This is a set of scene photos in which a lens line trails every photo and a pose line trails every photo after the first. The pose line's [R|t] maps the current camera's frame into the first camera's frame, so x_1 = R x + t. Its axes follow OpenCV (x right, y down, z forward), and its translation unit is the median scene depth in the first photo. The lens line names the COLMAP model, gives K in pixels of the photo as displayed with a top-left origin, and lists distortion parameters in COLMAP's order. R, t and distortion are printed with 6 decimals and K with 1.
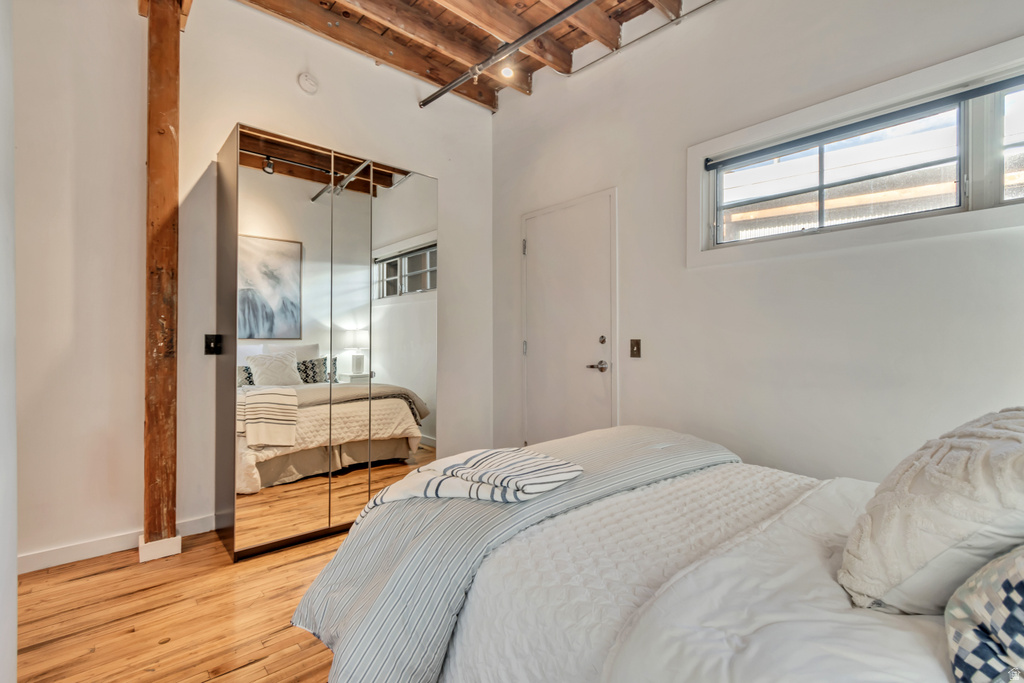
lens RADIAL K [[457.7, 0, 510.7], [0, 457.7, 342.8], [0, 0, 1]] dist [0.006092, -0.002351]
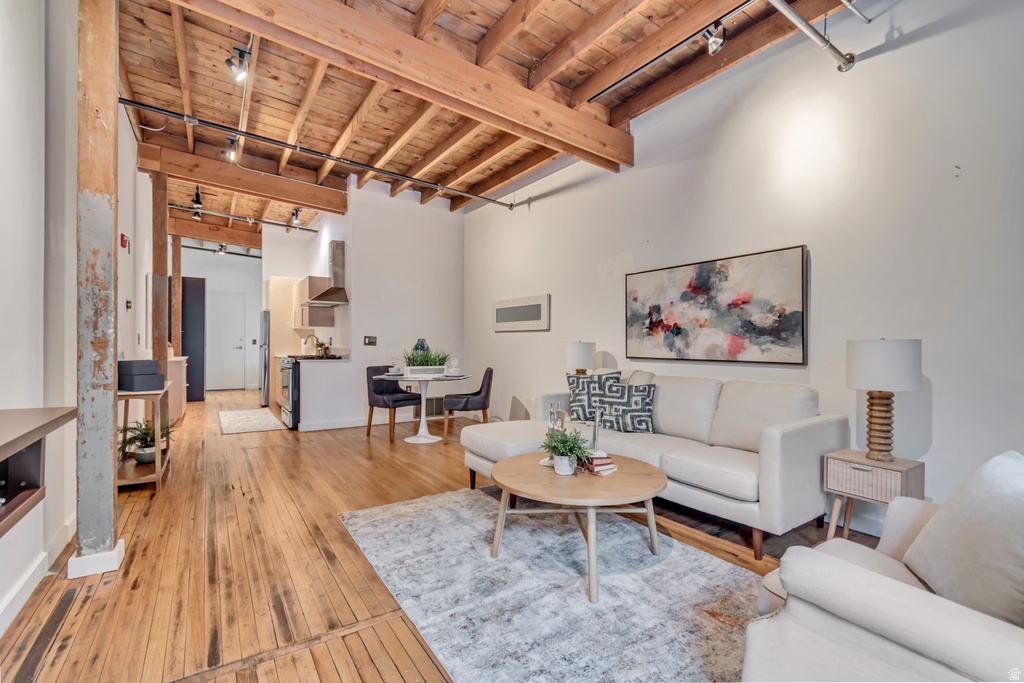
lens RADIAL K [[457.7, 0, 507.8], [0, 457.7, 346.0], [0, 0, 1]] dist [0.006092, -0.002351]
pose [[0.142938, -0.005540, 0.989716, -2.540934], [-0.003297, 0.999976, 0.006074, 0.013480], [-0.989726, -0.004131, 0.142916, -1.240673]]
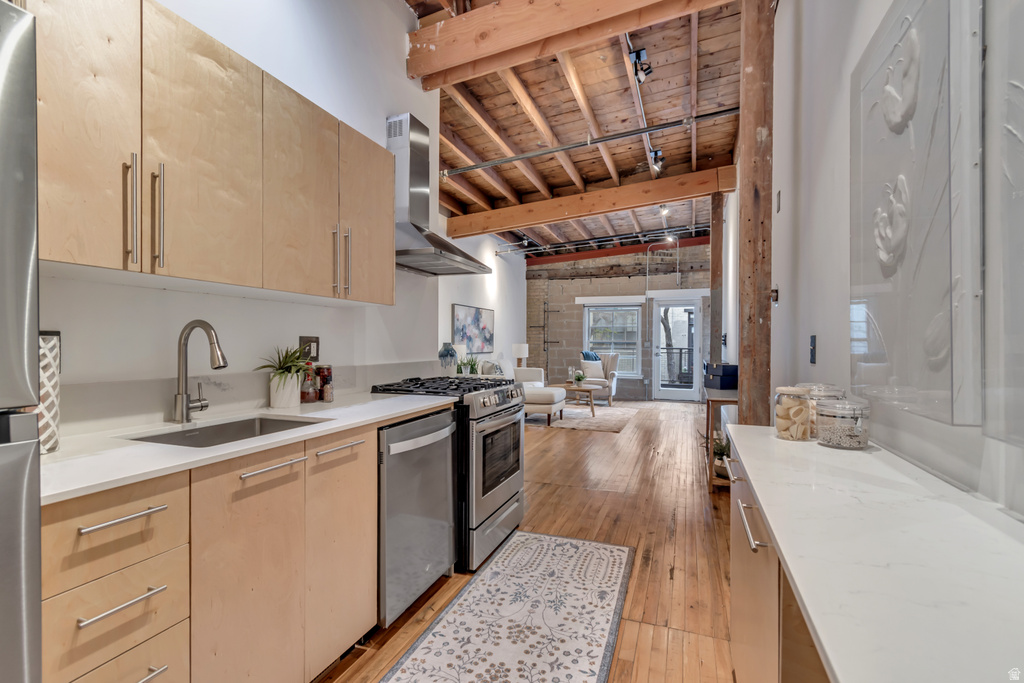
lens RADIAL K [[457.7, 0, 516.6], [0, 457.7, 344.9], [0, 0, 1]] dist [0.006092, -0.002351]
pose [[-0.882104, -0.003249, -0.471044, -0.659962], [-0.007173, 0.999953, 0.006534, -0.003988], [0.471001, 0.009142, -0.882085, 0.463003]]
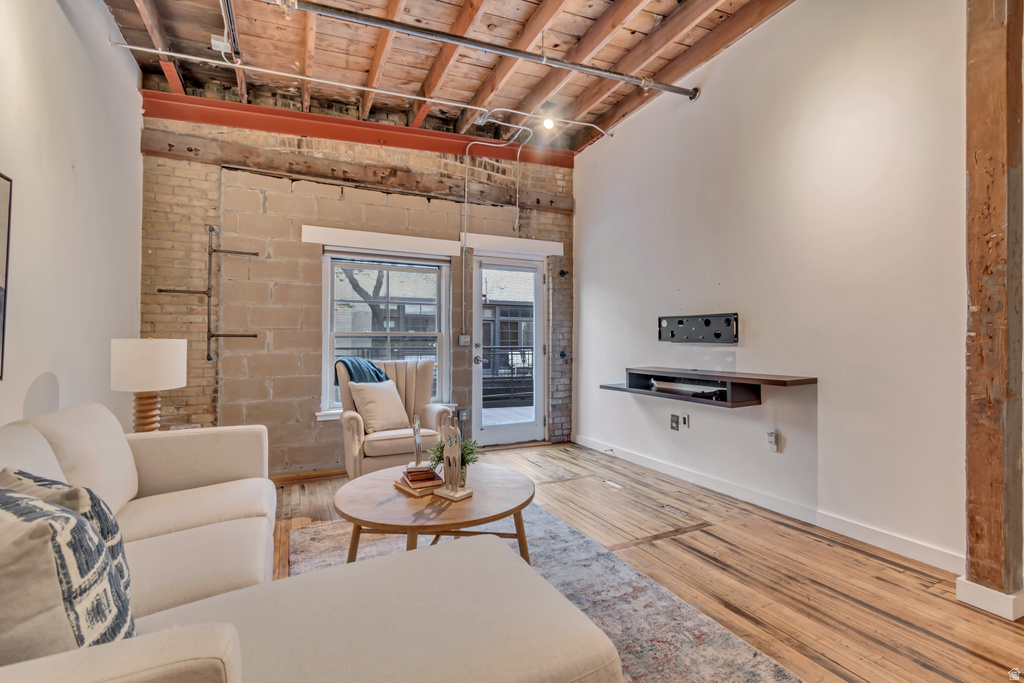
lens RADIAL K [[457.7, 0, 515.3], [0, 457.7, 333.6], [0, 0, 1]] dist [0.006092, -0.002351]
pose [[-0.261149, -0.019817, -0.965095, -1.323258], [0.002451, 0.999772, -0.021192, 0.013355], [0.965295, -0.007900, -0.261041, -0.995249]]
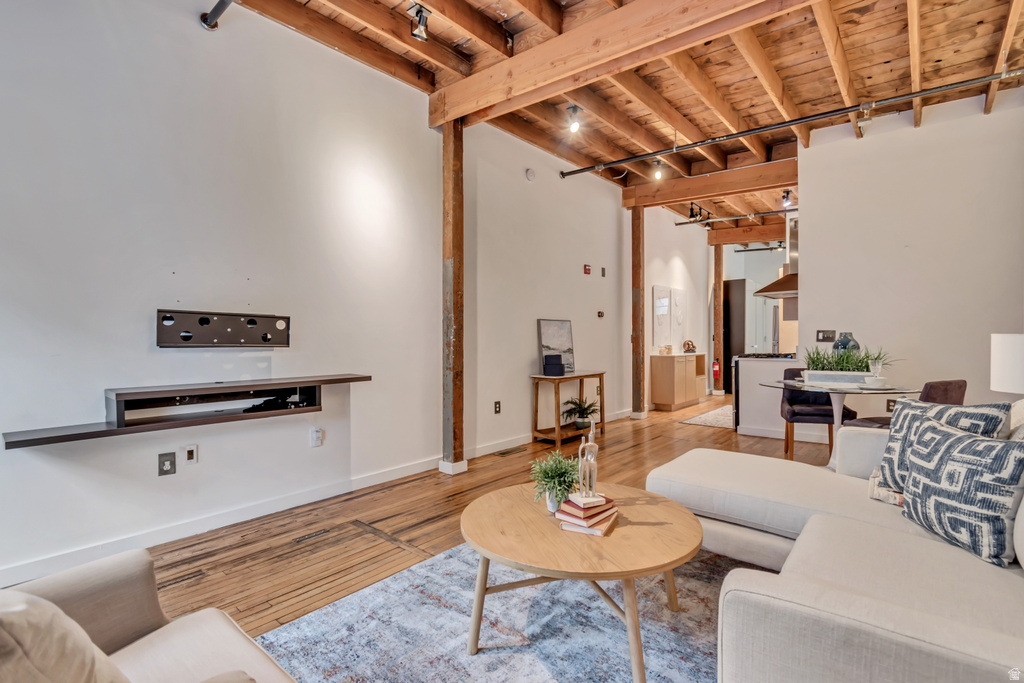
lens RADIAL K [[457.7, 0, 516.1], [0, 457.7, 364.8], [0, 0, 1]] dist [0.006092, -0.002351]
pose [[0.990686, -0.021050, 0.134526, -1.995692], [0.014678, 0.998731, 0.048183, 0.012719], [-0.135370, -0.045760, 0.989738, -1.712808]]
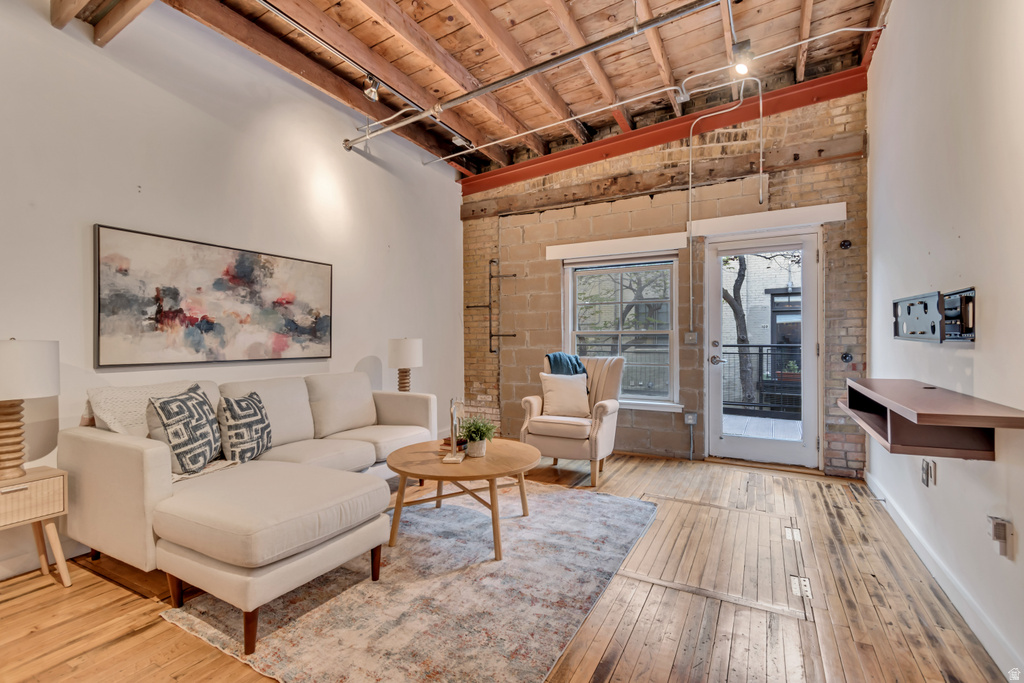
lens RADIAL K [[457.7, 0, 519.3], [0, 457.7, 342.3], [0, 0, 1]] dist [0.006092, -0.002351]
pose [[-0.936847, 0.002134, -0.349734, -1.689984], [0.000919, 0.999993, 0.003640, 0.011207], [0.349739, 0.003089, -0.936842, -0.508754]]
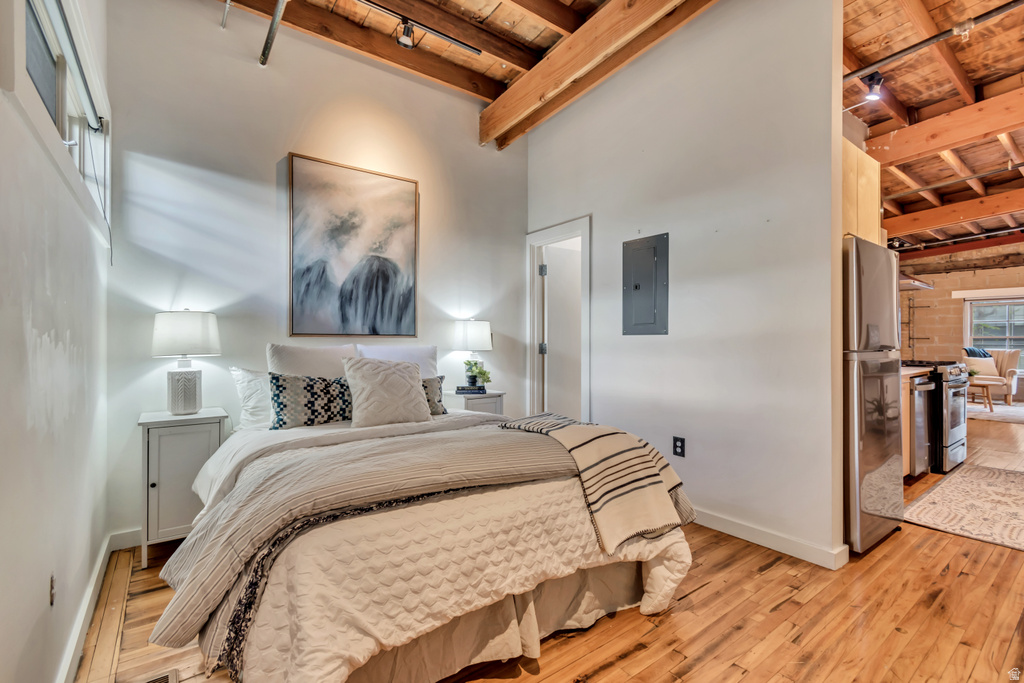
lens RADIAL K [[457.7, 0, 519.7], [0, 457.7, 341.8], [0, 0, 1]] dist [0.006092, -0.002351]
pose [[-0.997057, -0.002332, 0.076629, -0.000157], [-0.002053, 0.999991, 0.003720, 0.009959], [-0.076637, 0.003552, -0.997053, 1.015675]]
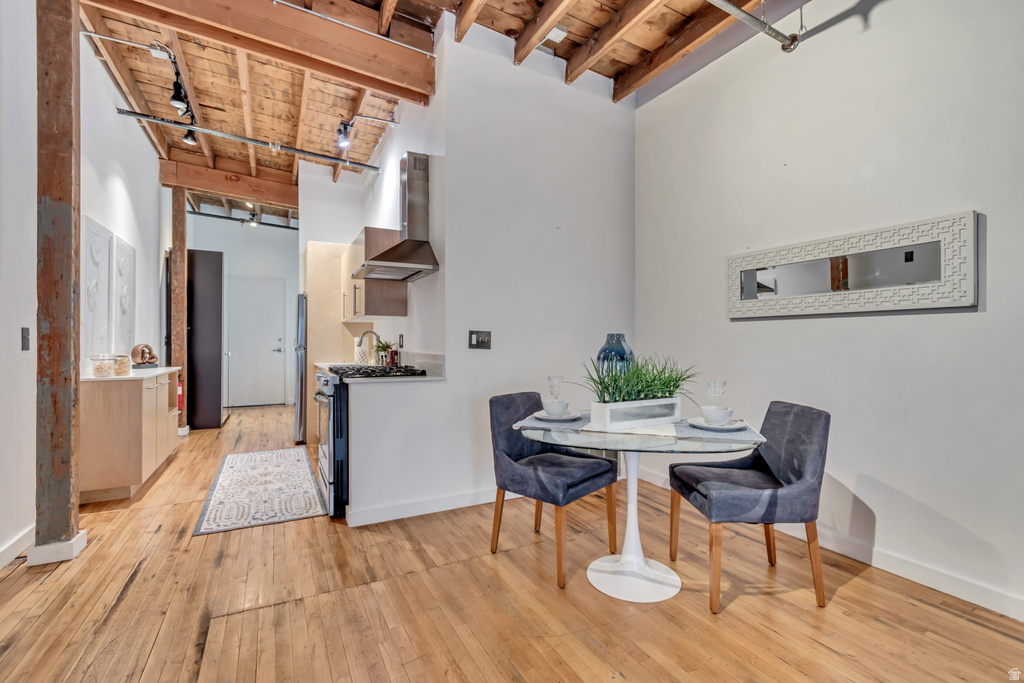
lens RADIAL K [[457.7, 0, 507.7], [0, 457.7, 342.4], [0, 0, 1]] dist [0.006092, -0.002351]
pose [[0.249859, -0.000685, 0.968282, -1.747847], [0.003002, 0.999995, -0.000067, 0.011881], [-0.968278, 0.002923, 0.249860, -0.751477]]
